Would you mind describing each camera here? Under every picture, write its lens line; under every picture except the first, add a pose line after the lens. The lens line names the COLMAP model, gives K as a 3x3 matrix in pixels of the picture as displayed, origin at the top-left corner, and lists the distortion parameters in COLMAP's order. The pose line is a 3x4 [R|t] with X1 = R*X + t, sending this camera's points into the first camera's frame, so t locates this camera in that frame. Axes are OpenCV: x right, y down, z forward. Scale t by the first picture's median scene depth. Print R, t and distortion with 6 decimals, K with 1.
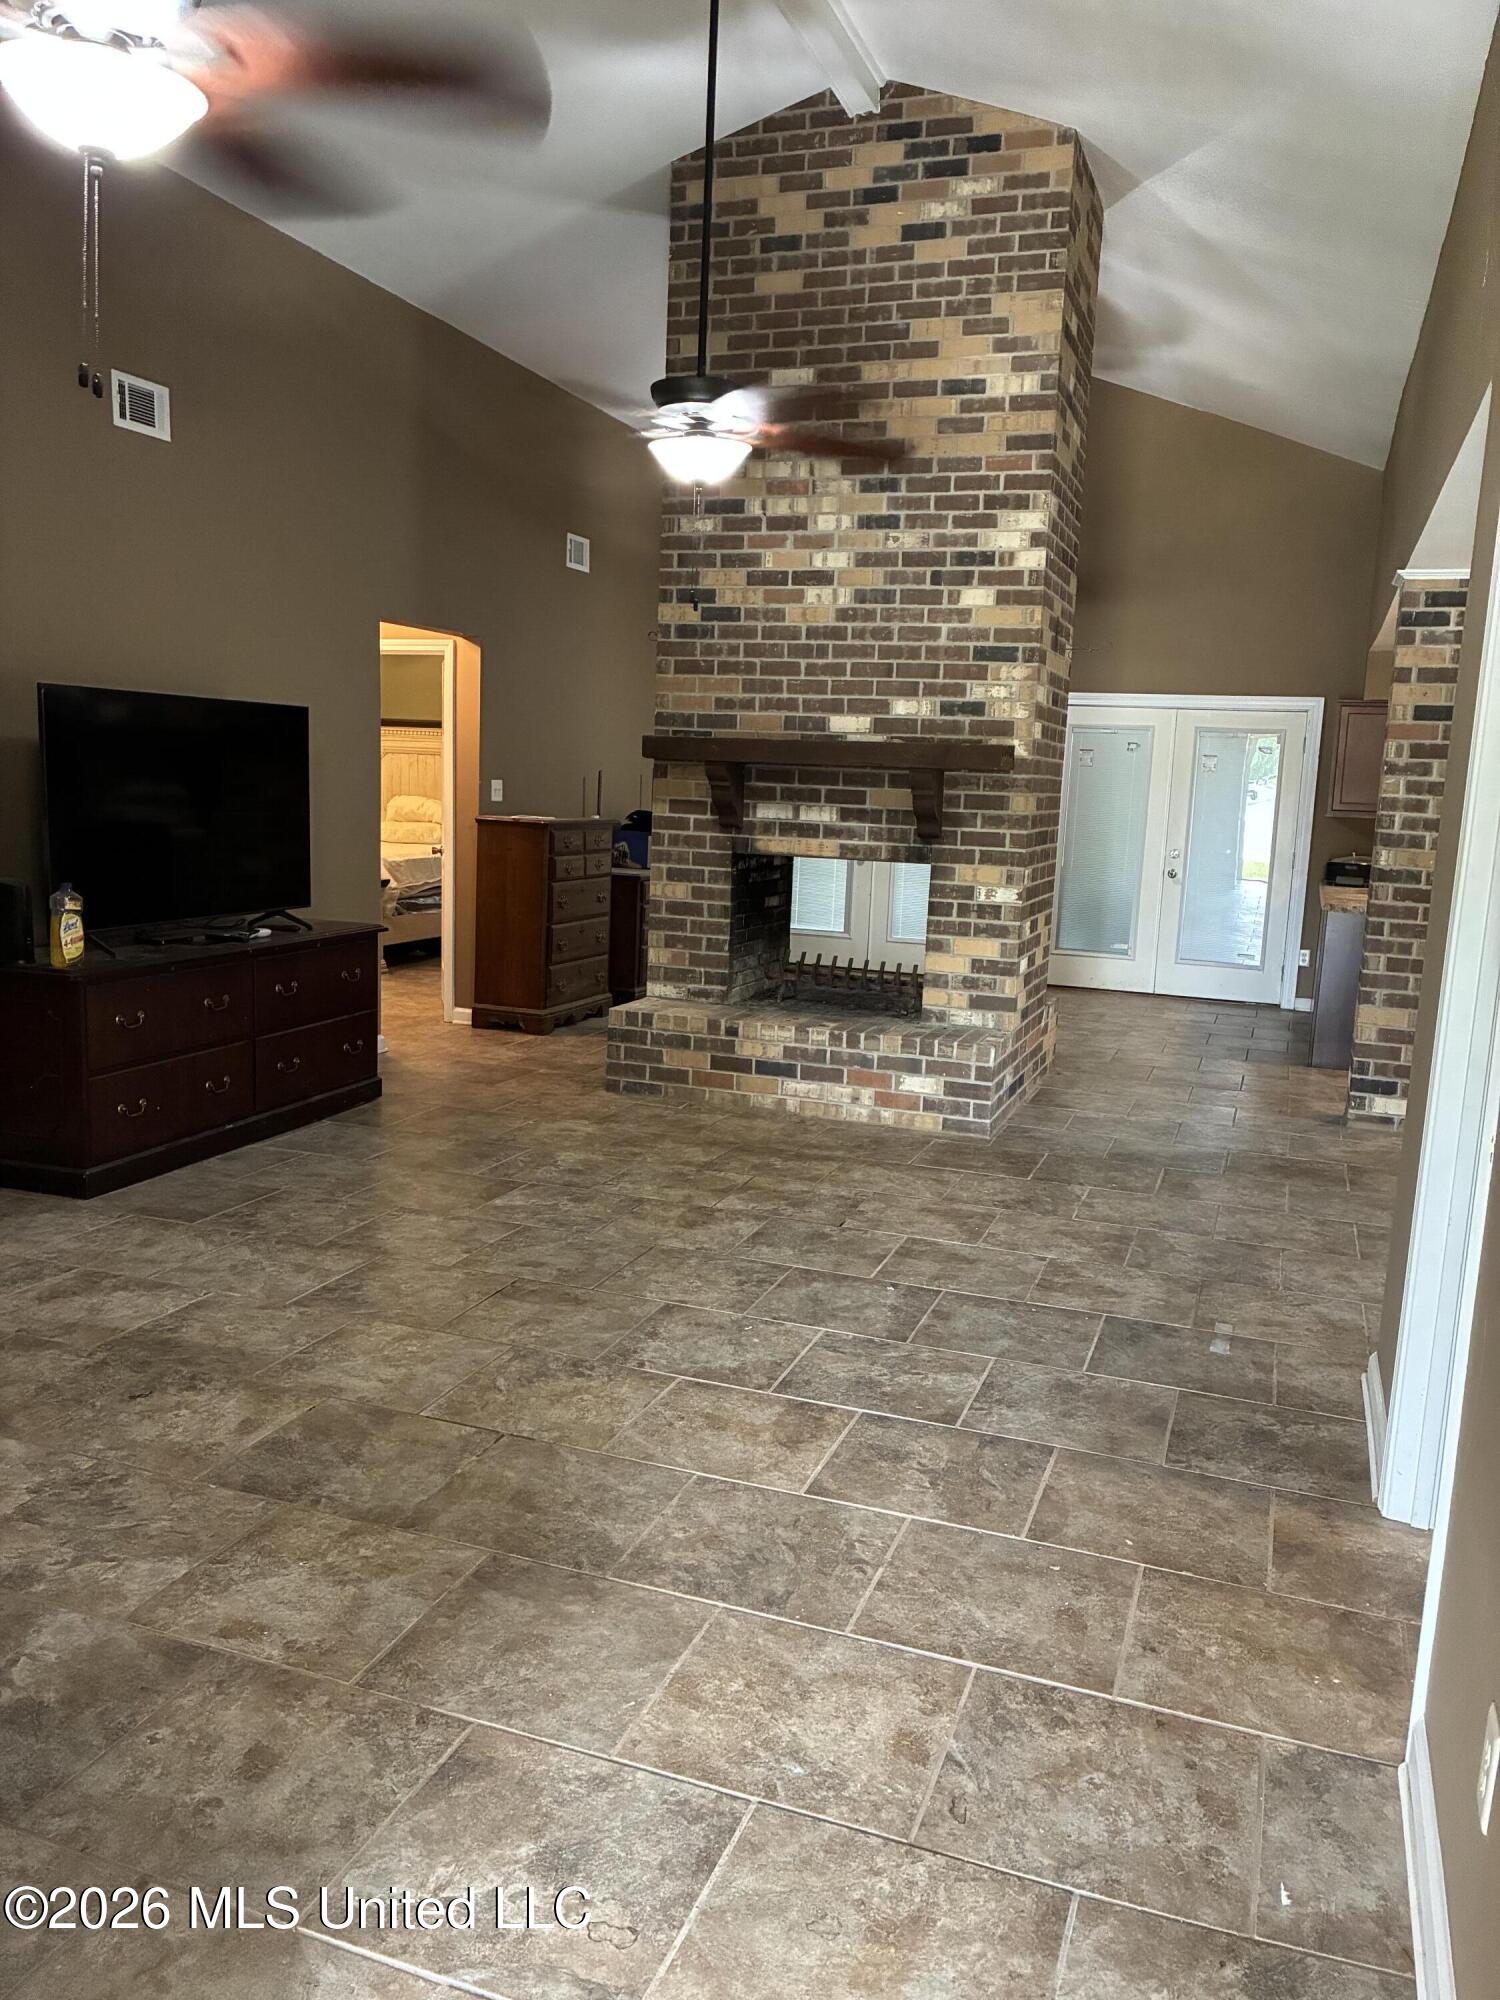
lens RADIAL K [[1513.7, 0, 749.6], [0, 1513.7, 1005.9], [0, 0, 1]] dist [0.039848, -0.055551]
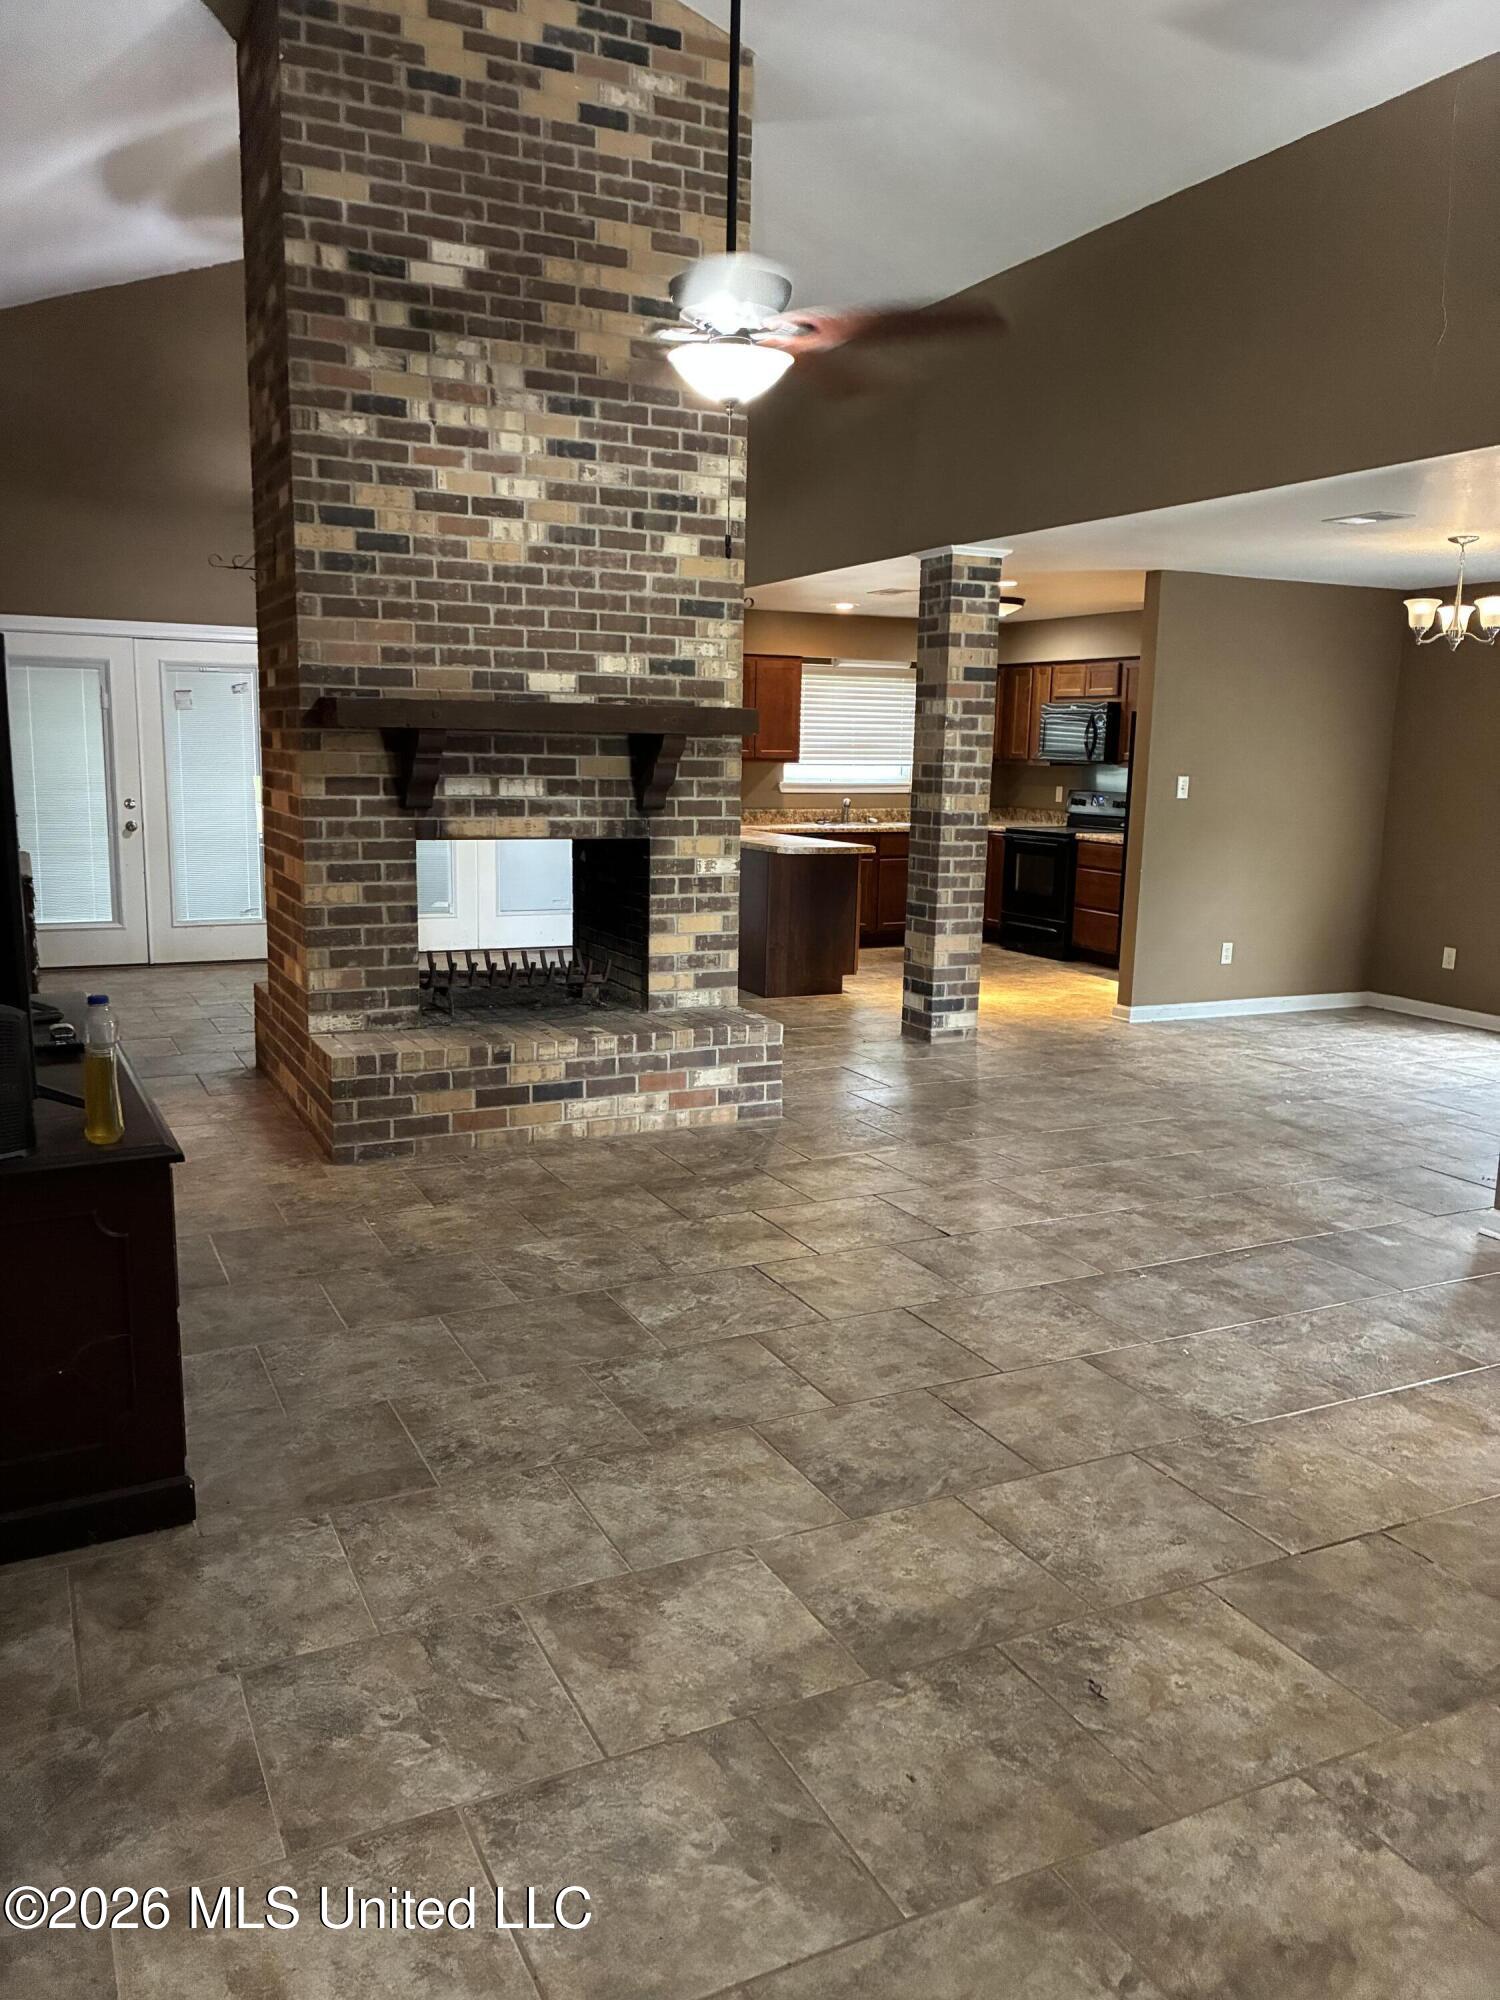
lens RADIAL K [[1513.7, 0, 756.9], [0, 1513.7, 1003.0], [0, 0, 1]] dist [0.039848, -0.055551]
pose [[0.688759, -0.151549, 0.708974, -0.514950], [0.118358, 0.988293, 0.096272, -0.078210], [-0.715264, 0.017604, 0.698633, 0.328905]]
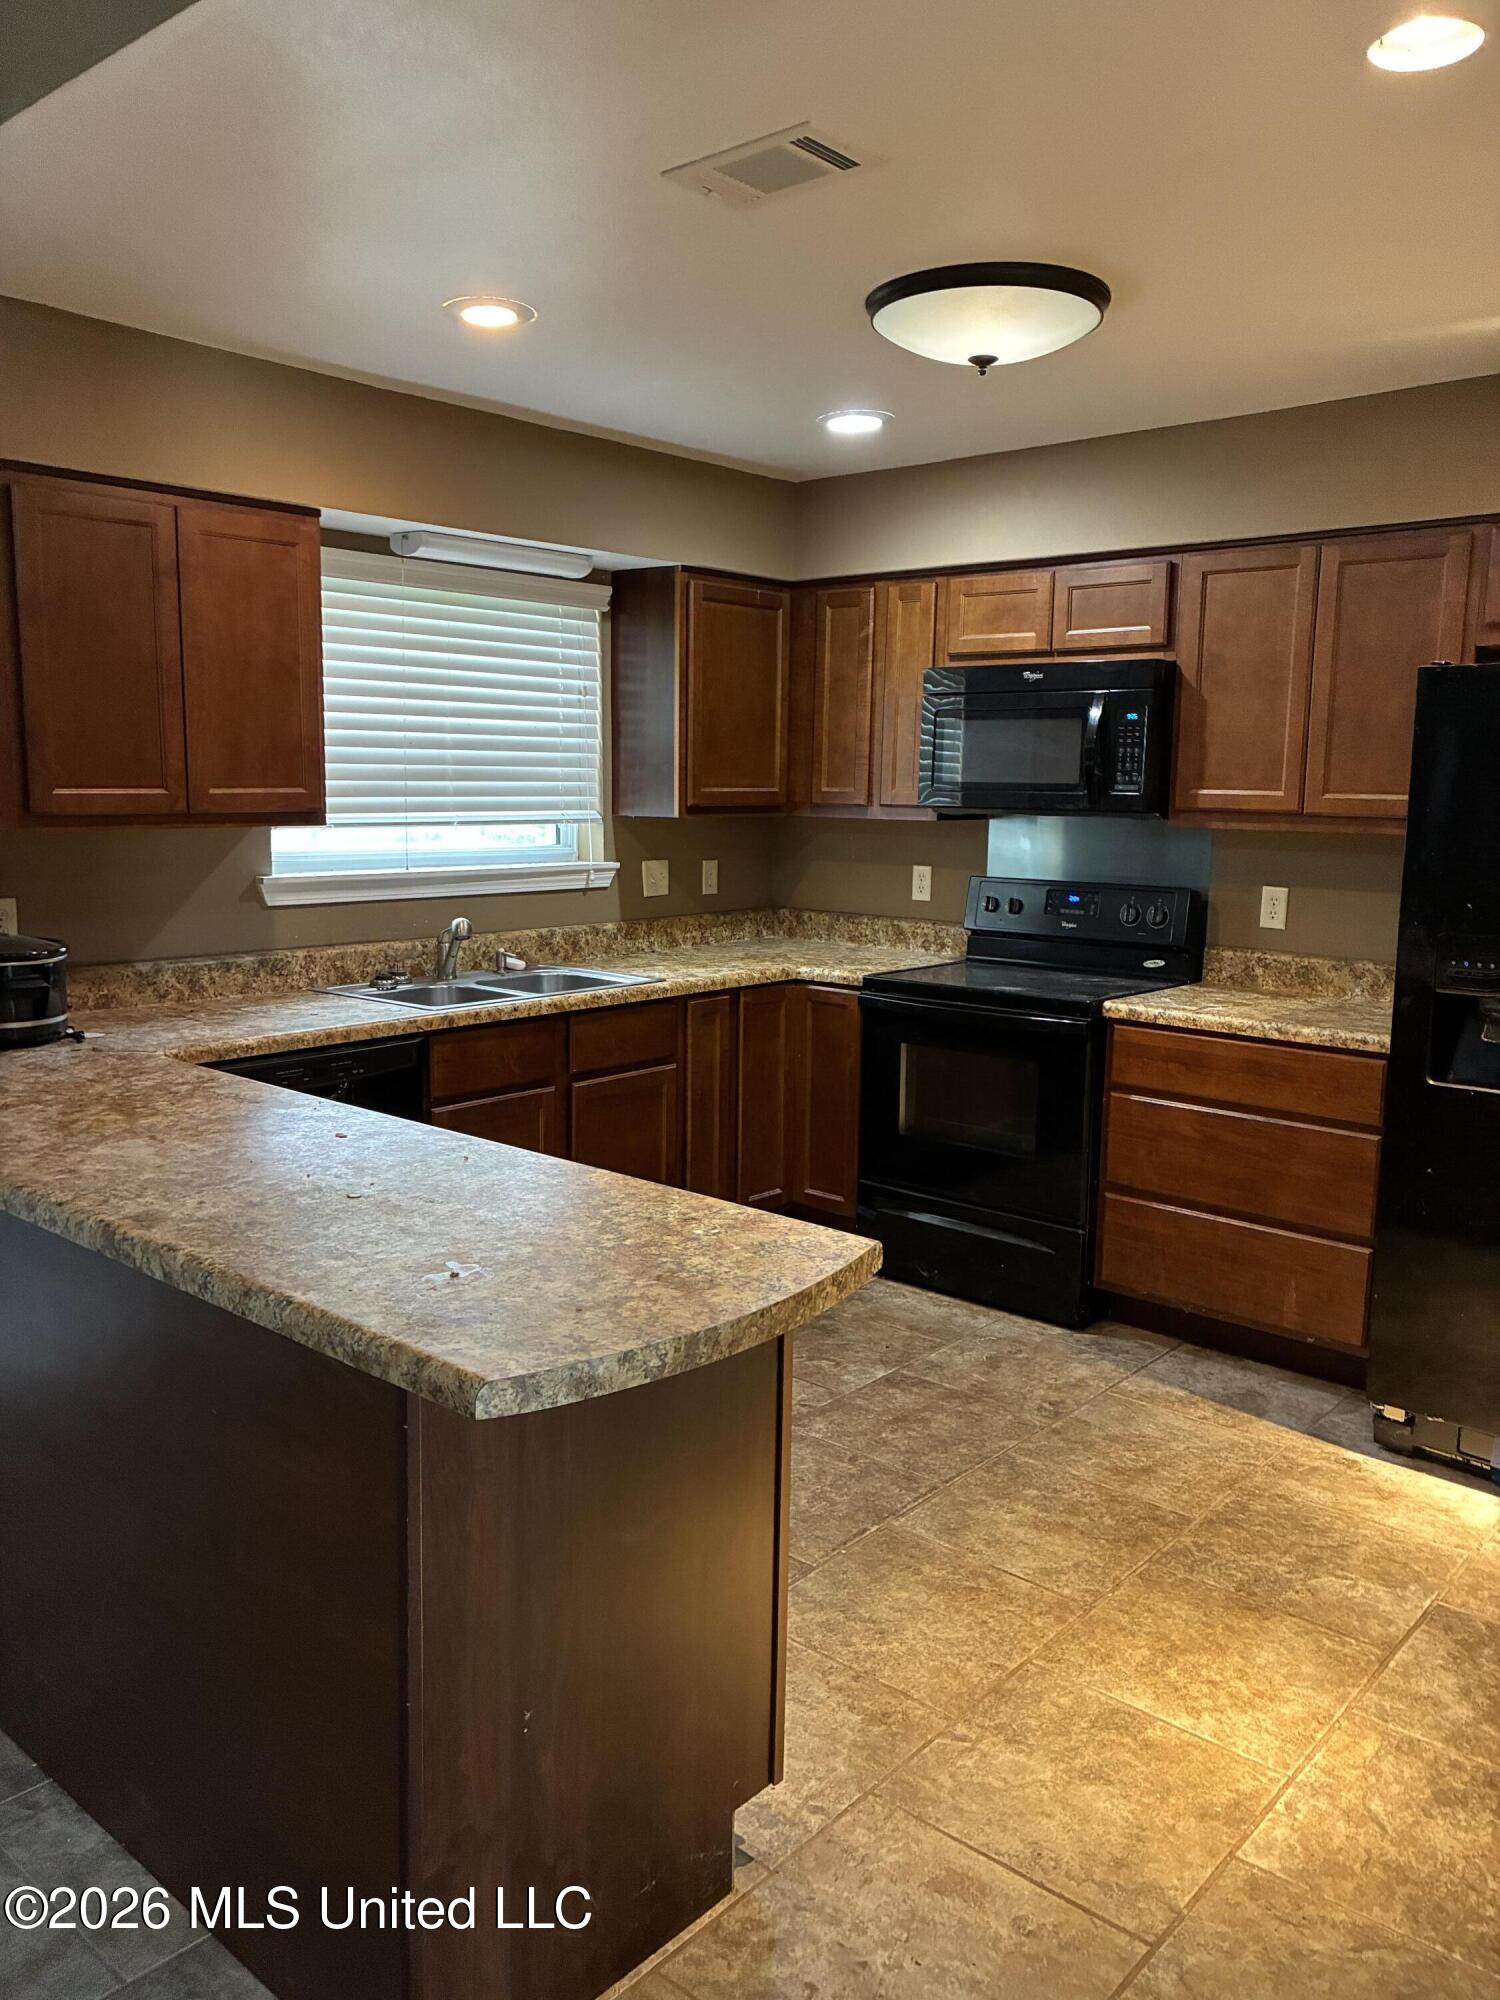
lens RADIAL K [[1513.7, 0, 751.1], [0, 1513.7, 995.3], [0, 0, 1]] dist [0.039848, -0.055551]
pose [[0.371092, -0.171958, 0.912536, -0.029946], [0.142766, 0.981586, 0.126912, -0.129927], [-0.917556, 0.083183, 0.388809, 0.803225]]
